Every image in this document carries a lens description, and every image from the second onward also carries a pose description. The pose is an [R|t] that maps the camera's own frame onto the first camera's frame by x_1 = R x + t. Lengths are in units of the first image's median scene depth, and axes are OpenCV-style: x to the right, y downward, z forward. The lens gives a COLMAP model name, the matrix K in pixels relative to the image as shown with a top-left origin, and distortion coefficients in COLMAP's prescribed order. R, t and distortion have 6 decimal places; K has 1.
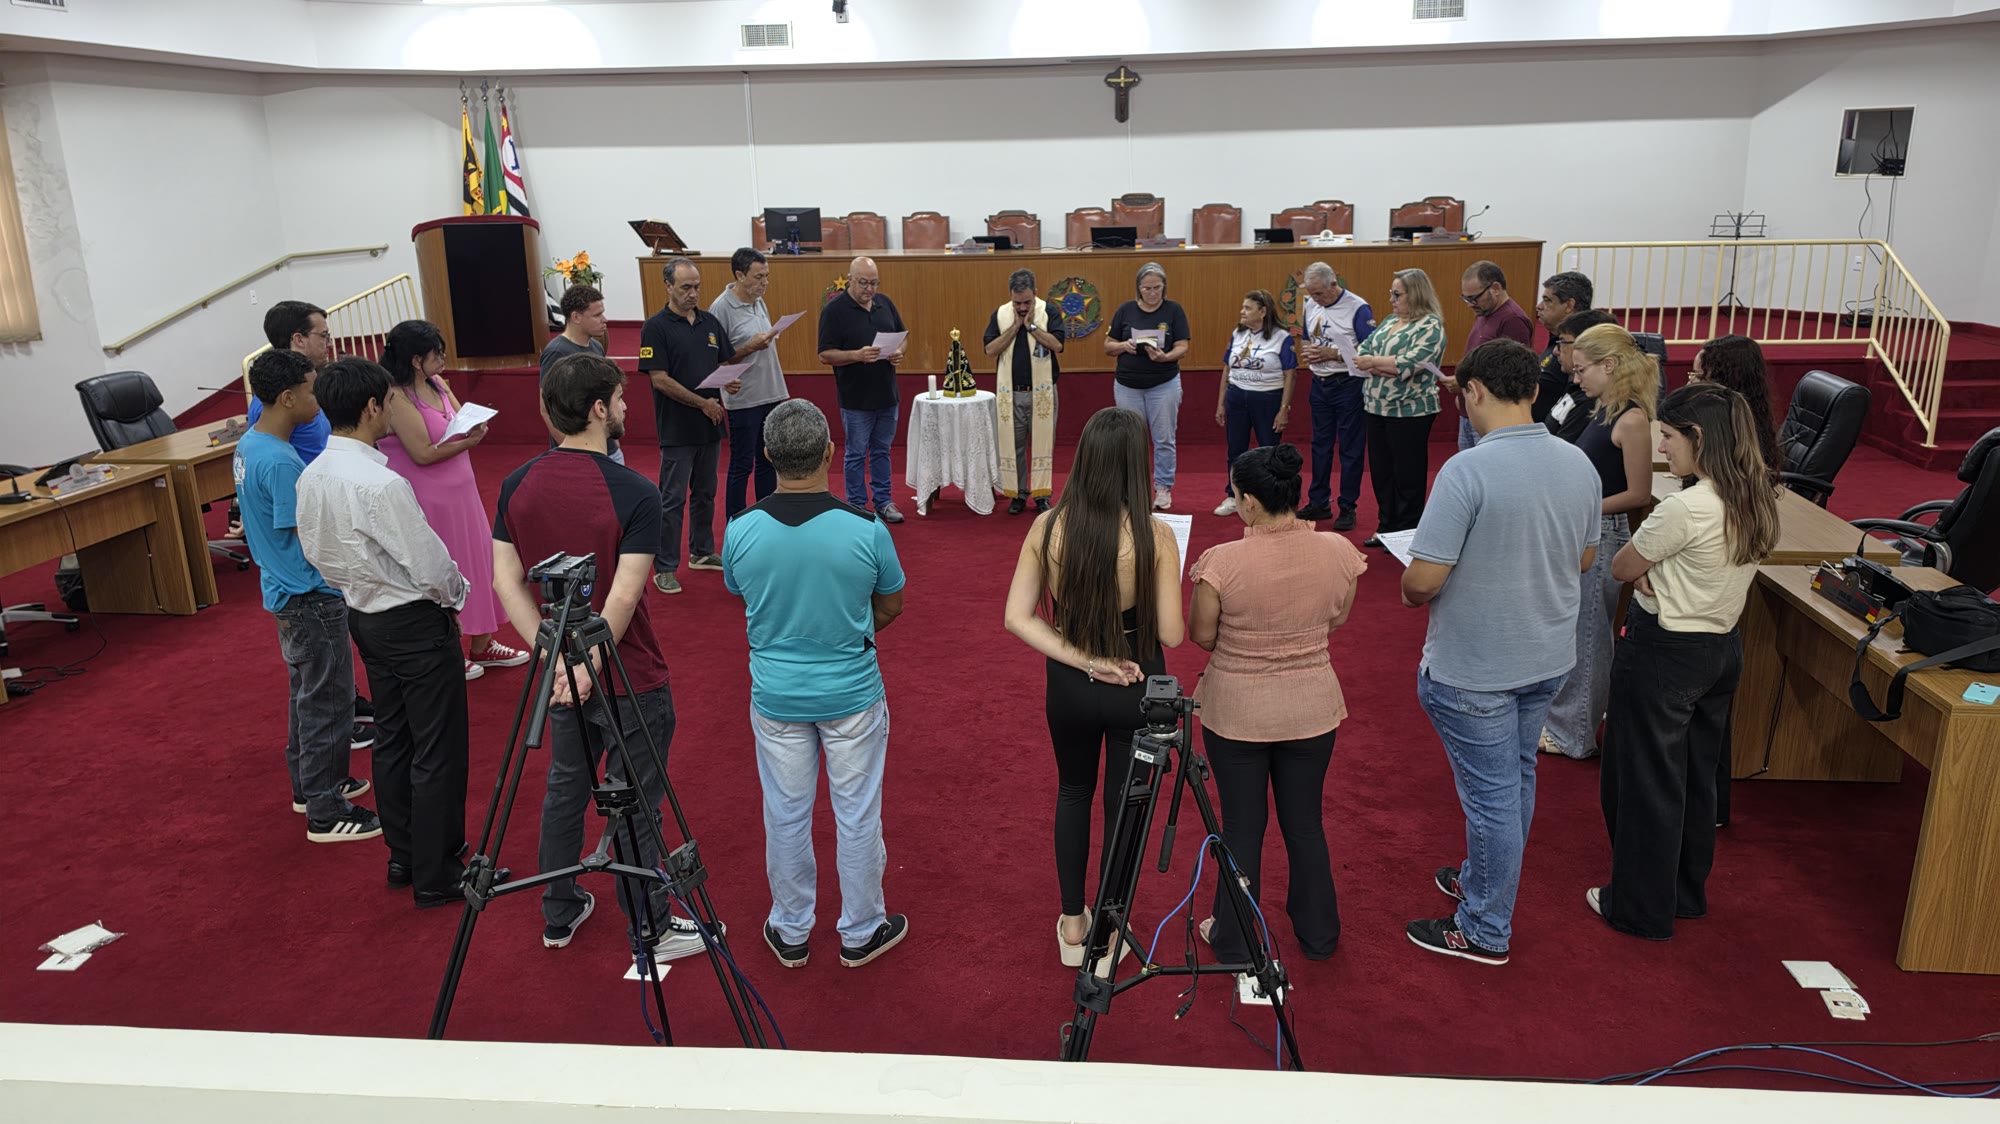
lens RADIAL K [[1365.2, 0, 1000.6], [0, 1365.2, 569.6], [0, 0, 1]] dist [0.079506, -0.117068]
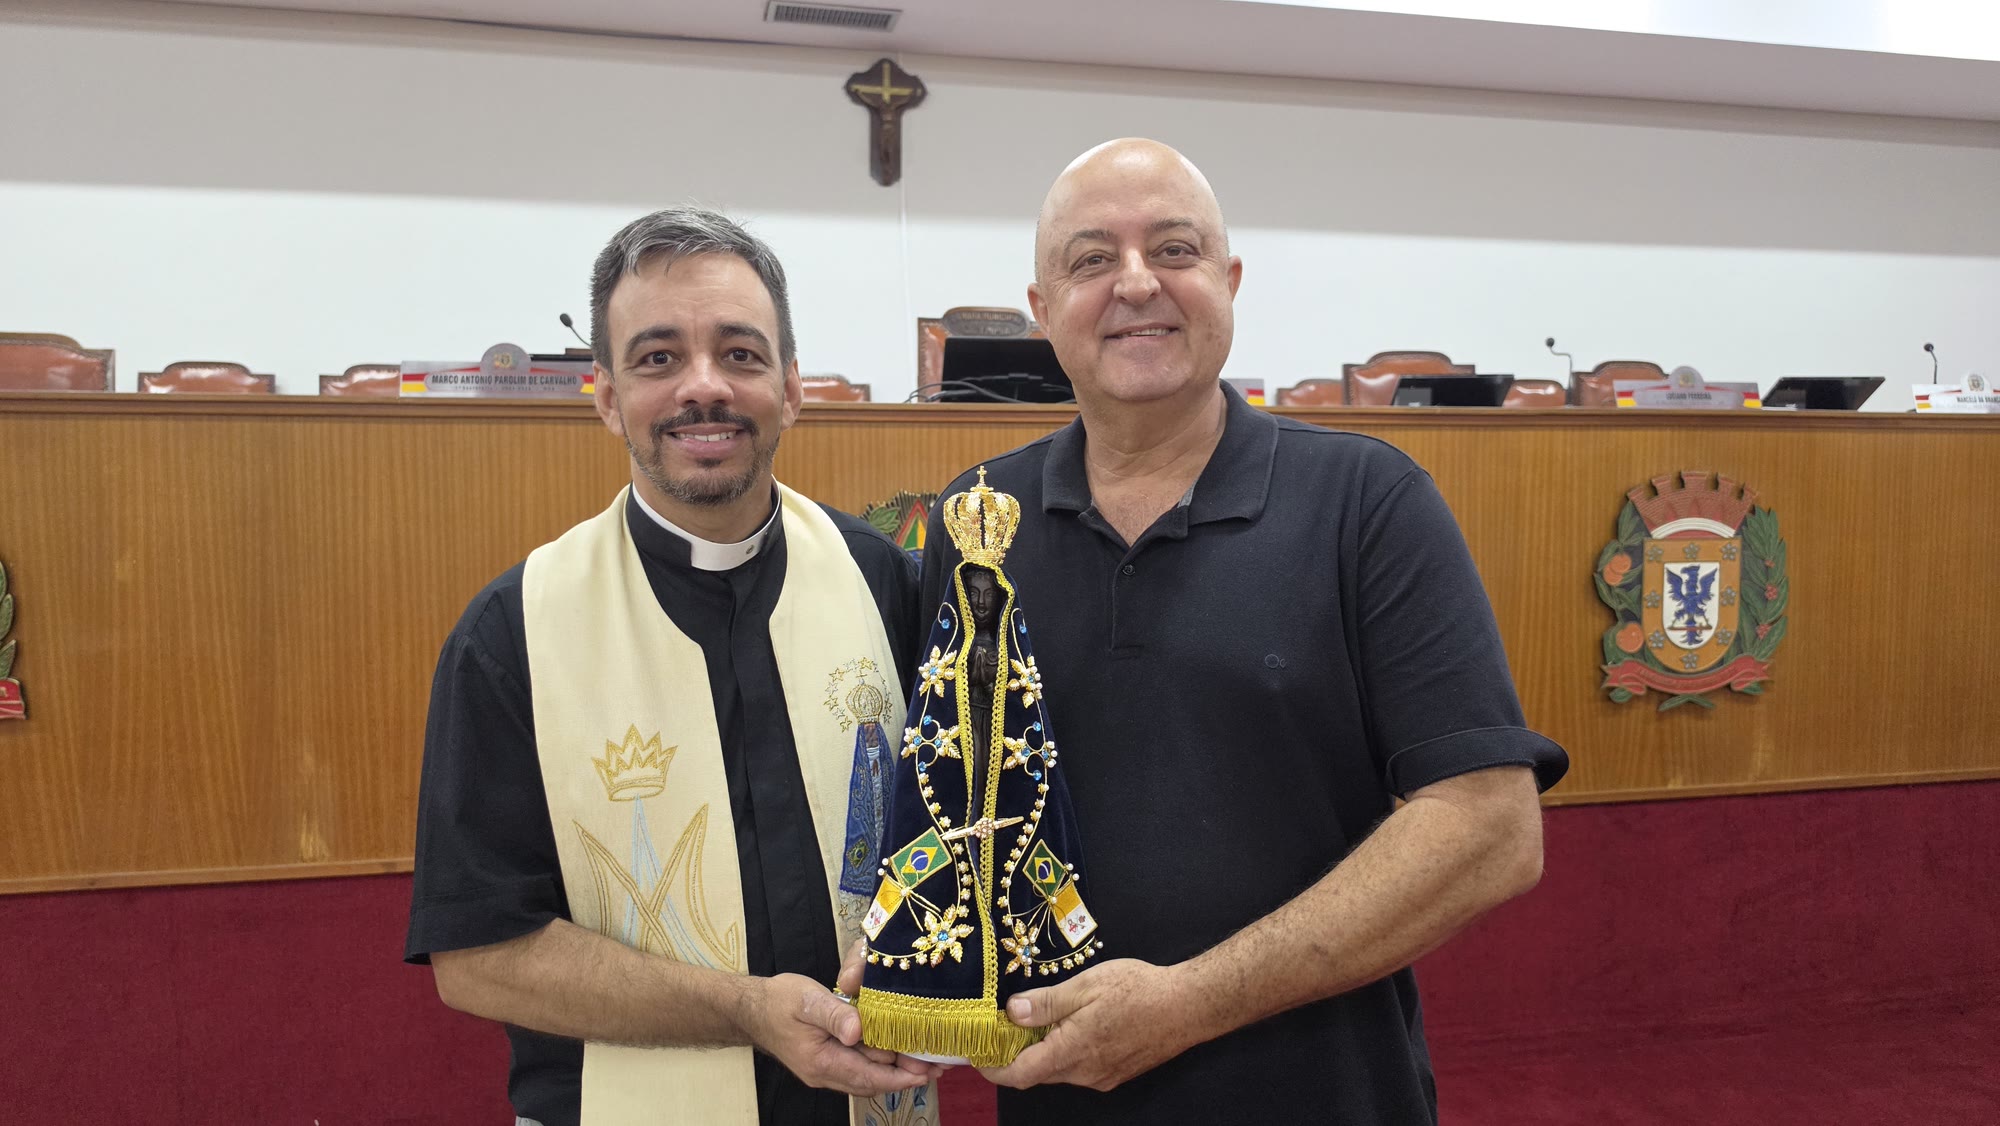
lens RADIAL K [[1370.7, 0, 991.4], [0, 1370.7, 565.8], [0, 0, 1]] dist [0.085824, -0.132887]
pose [[0.952179, 0.001180, 0.305540, -0.016253], [0.064302, 0.976822, -0.204165, -0.152367], [-0.298699, 0.214048, 0.930033, 0.793928]]
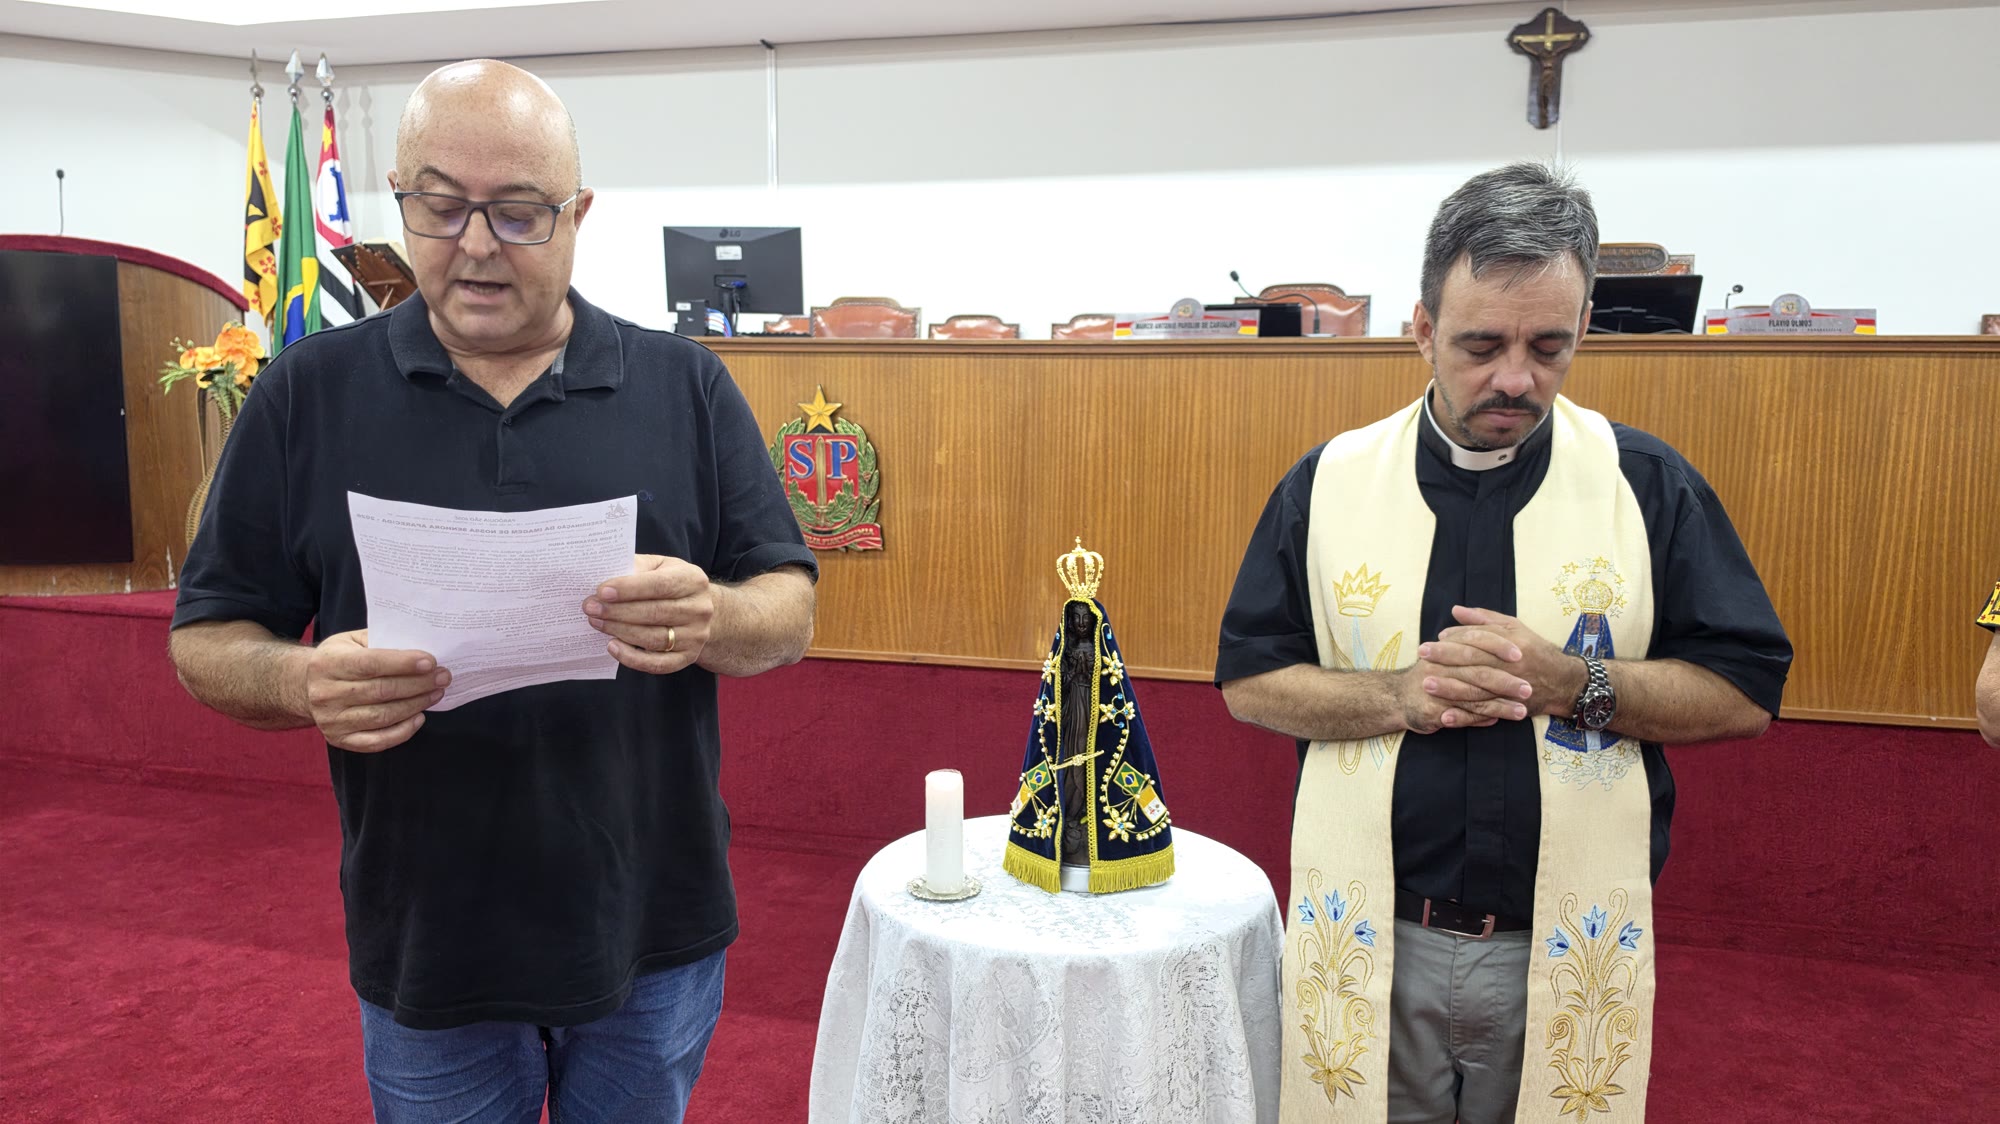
lens RADIAL K [[1370.7, 0, 991.4], [0, 1370.7, 564.8], [0, 0, 1]] dist [0.085824, -0.132887]
pose [[0.985356, 0.051624, -0.162508, -0.012110], [-0.077832, 0.984158, -0.159293, -0.124011], [0.151711, 0.169609, 0.973764, 0.712149]]
